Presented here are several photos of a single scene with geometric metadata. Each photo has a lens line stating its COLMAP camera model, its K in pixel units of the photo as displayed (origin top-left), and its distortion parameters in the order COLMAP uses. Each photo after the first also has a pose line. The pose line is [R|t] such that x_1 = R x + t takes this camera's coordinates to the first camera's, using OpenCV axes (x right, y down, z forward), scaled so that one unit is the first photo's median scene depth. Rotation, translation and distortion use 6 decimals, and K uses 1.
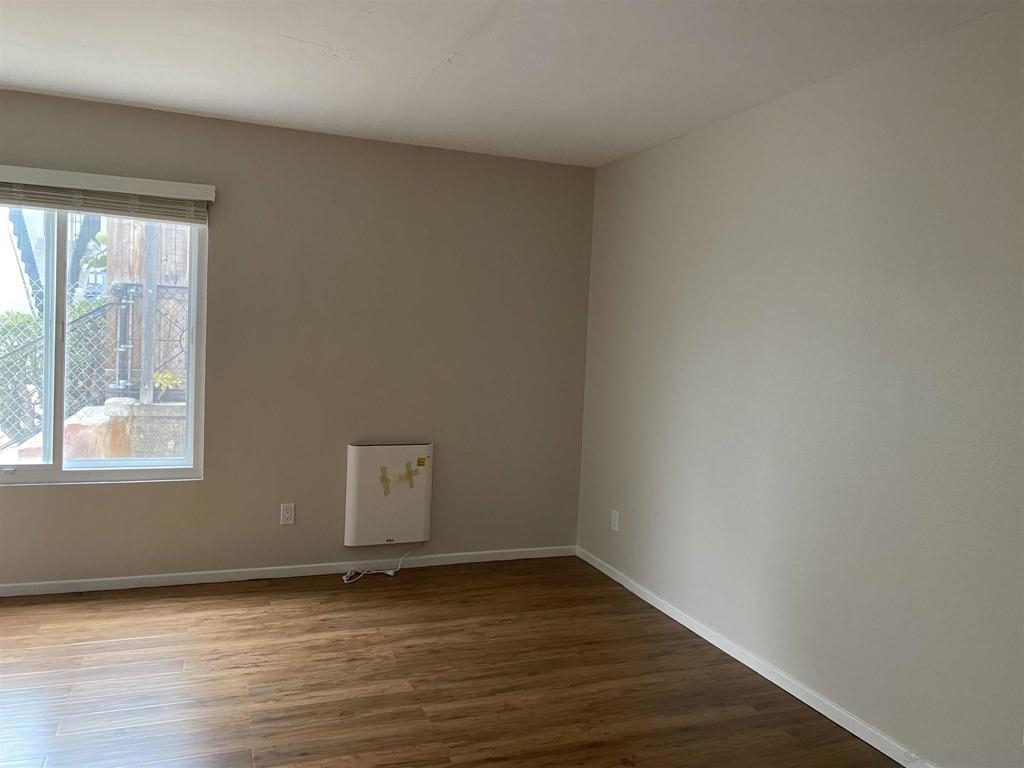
lens RADIAL K [[807.3, 0, 512.0], [0, 807.3, 384.0], [0, 0, 1]] dist [0.008339, -0.015301]
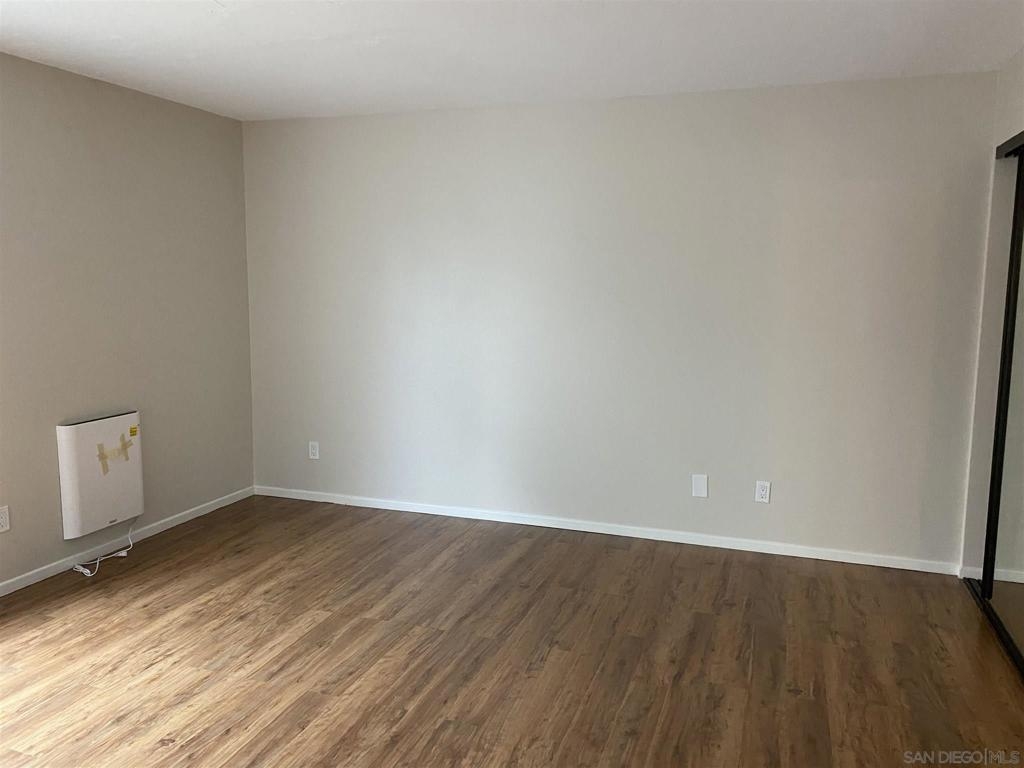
lens RADIAL K [[807.3, 0, 512.0], [0, 807.3, 384.0], [0, 0, 1]] dist [0.008339, -0.015301]
pose [[0.628097, -0.137506, 0.765889, -0.652285], [0.072470, 0.990322, 0.118368, -0.044605], [-0.774753, -0.018842, 0.631983, 0.079386]]
